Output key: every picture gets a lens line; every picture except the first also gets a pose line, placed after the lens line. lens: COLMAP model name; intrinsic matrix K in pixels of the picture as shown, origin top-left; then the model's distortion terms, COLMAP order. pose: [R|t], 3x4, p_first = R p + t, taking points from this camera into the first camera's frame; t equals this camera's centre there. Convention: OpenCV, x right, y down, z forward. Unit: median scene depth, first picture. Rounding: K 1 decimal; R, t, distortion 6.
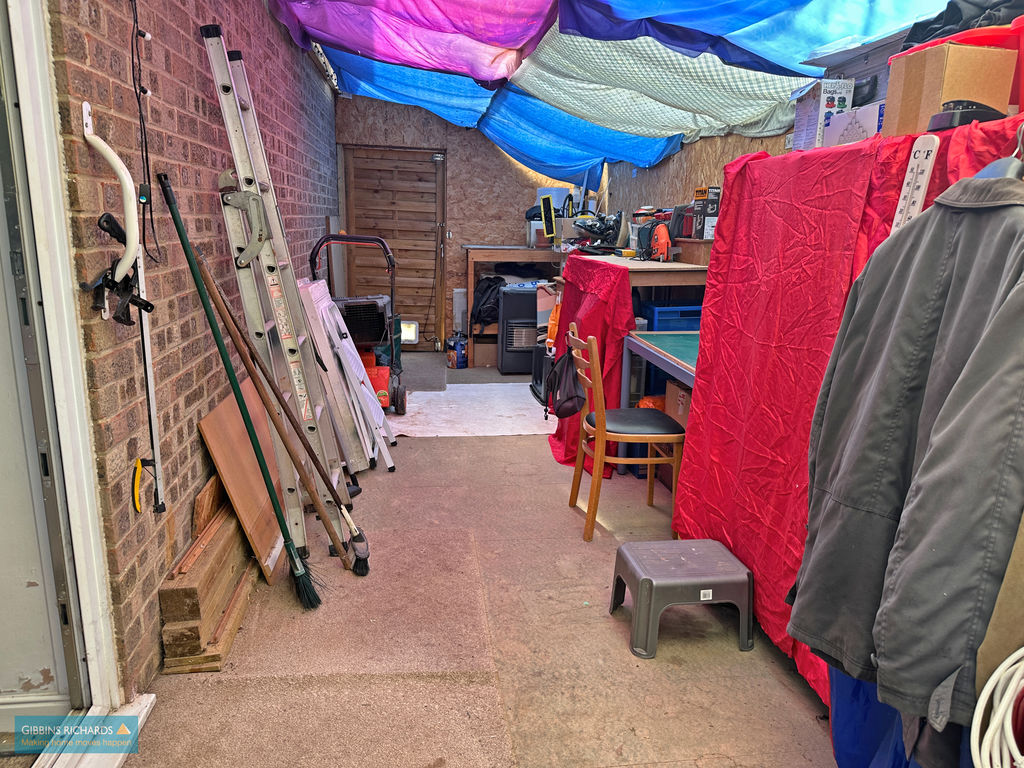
lens RADIAL K [[715.0, 0, 513.3], [0, 715.0, 369.5], [0, 0, 1]] dist [0.104407, -0.153882]
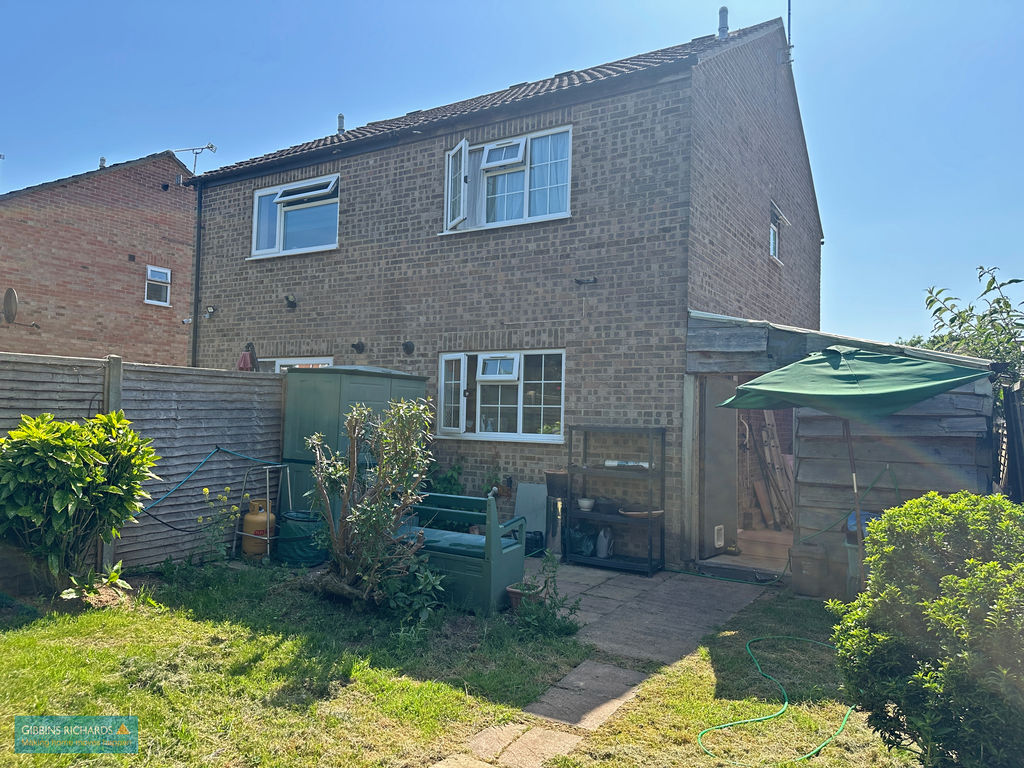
lens RADIAL K [[715.0, 0, 513.3], [0, 715.0, 369.5], [0, 0, 1]] dist [0.104407, -0.153882]
pose [[0.762517, -0.042414, -0.645576, 1.142097], [-0.137910, 0.964259, -0.226242, 0.541447], [0.632098, 0.261545, 0.729415, -2.863098]]
